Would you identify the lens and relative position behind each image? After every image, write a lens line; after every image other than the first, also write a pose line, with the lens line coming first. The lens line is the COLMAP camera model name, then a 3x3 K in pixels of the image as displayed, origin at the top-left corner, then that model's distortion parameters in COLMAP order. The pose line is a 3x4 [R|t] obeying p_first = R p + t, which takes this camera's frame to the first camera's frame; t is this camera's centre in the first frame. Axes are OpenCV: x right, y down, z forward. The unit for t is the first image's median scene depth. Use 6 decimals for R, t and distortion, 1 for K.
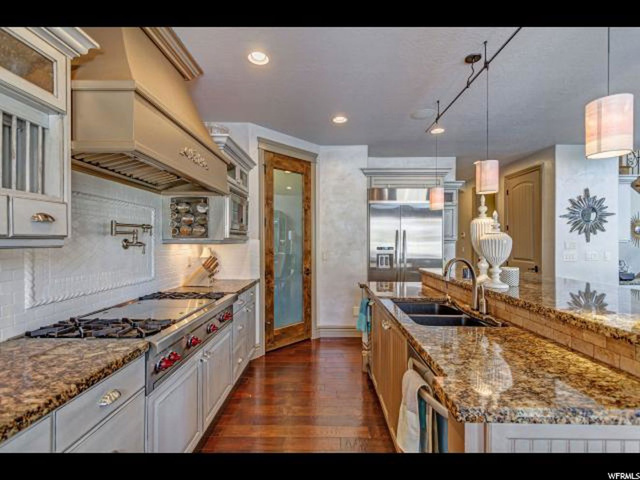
lens RADIAL K [[294.9, 0, 321.7], [0, 294.9, 239.9], [0, 0, 1]] dist [0.000520, -0.000145]
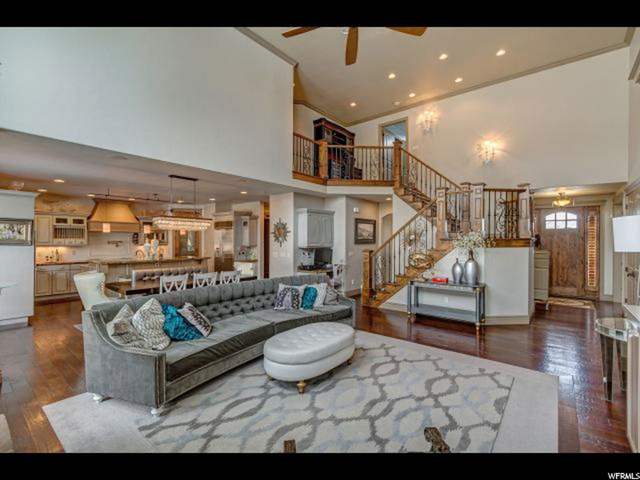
lens RADIAL K [[294.9, 0, 321.7], [0, 294.9, 239.9], [0, 0, 1]] dist [0.000520, -0.000145]
pose [[0.783510, 0.000287, -0.621379, 2.243968], [-0.001450, 0.999998, -0.001366, -0.035129], [0.621377, 0.001971, 0.783509, -0.277948]]
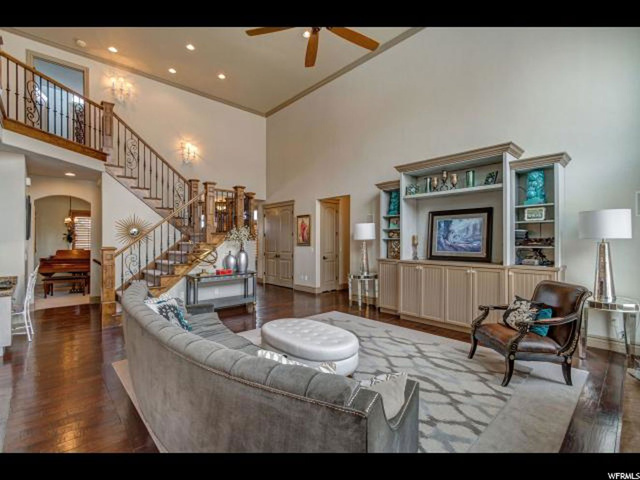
lens RADIAL K [[294.9, 0, 321.7], [0, 294.9, 239.9], [0, 0, 1]] dist [0.000520, -0.000145]
pose [[0.723206, -0.003014, 0.690625, 1.212774], [-0.000232, 0.999989, 0.004608, -0.016981], [-0.690632, -0.003493, 0.723198, -0.236470]]
